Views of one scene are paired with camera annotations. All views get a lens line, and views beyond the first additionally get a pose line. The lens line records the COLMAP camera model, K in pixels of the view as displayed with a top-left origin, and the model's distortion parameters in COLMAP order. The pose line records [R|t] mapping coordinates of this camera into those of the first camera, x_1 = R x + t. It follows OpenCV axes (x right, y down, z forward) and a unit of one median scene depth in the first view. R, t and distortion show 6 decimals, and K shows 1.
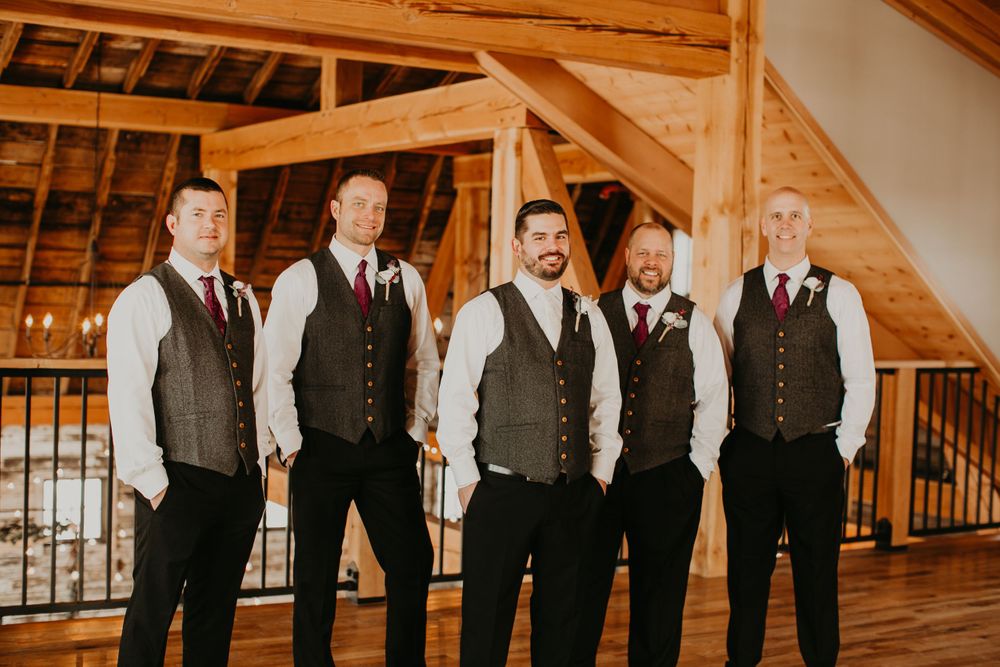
lens RADIAL K [[1466.4, 0, 501.1], [0, 1466.4, 337.7], [0, 0, 1]] dist [-0.179651, 0.419496]
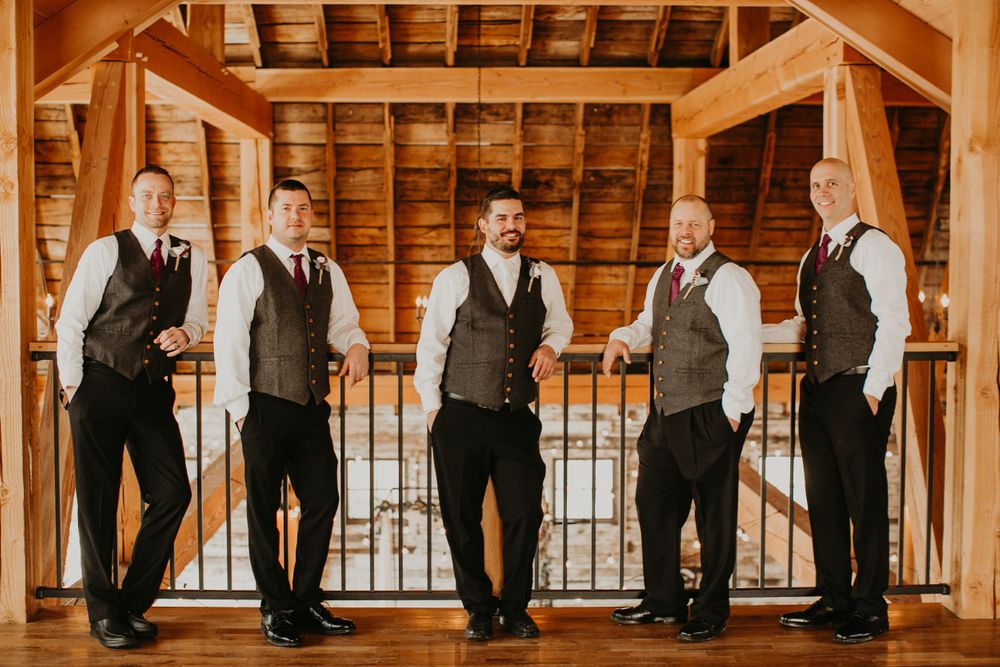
lens RADIAL K [[1466.4, 0, 501.1], [0, 1466.4, 337.7], [0, 0, 1]] dist [-0.179651, 0.419496]
pose [[0.876924, -0.005680, -0.480595, 0.169301], [0.013564, 0.999824, 0.012934, 0.000901], [0.480437, -0.017862, 0.876847, 0.112566]]
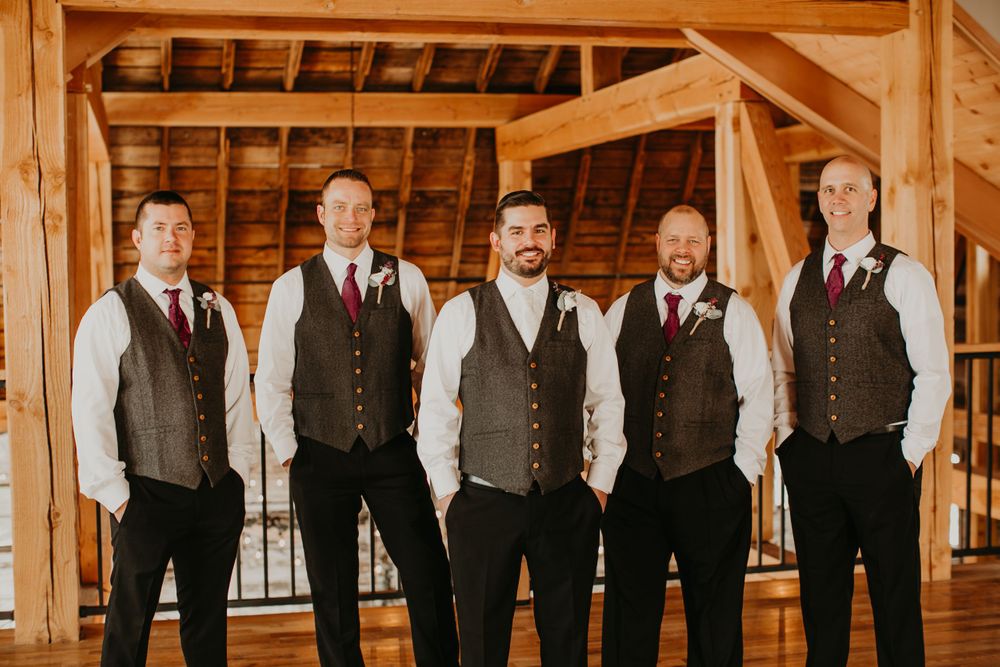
lens RADIAL K [[1466.4, 0, 501.1], [0, 1466.4, 337.7], [0, 0, 1]] dist [-0.179651, 0.419496]
pose [[0.955843, -0.031542, -0.292179, 0.095884], [0.035758, 0.999319, 0.009101, -0.003175], [0.291693, -0.019147, 0.956320, 0.033880]]
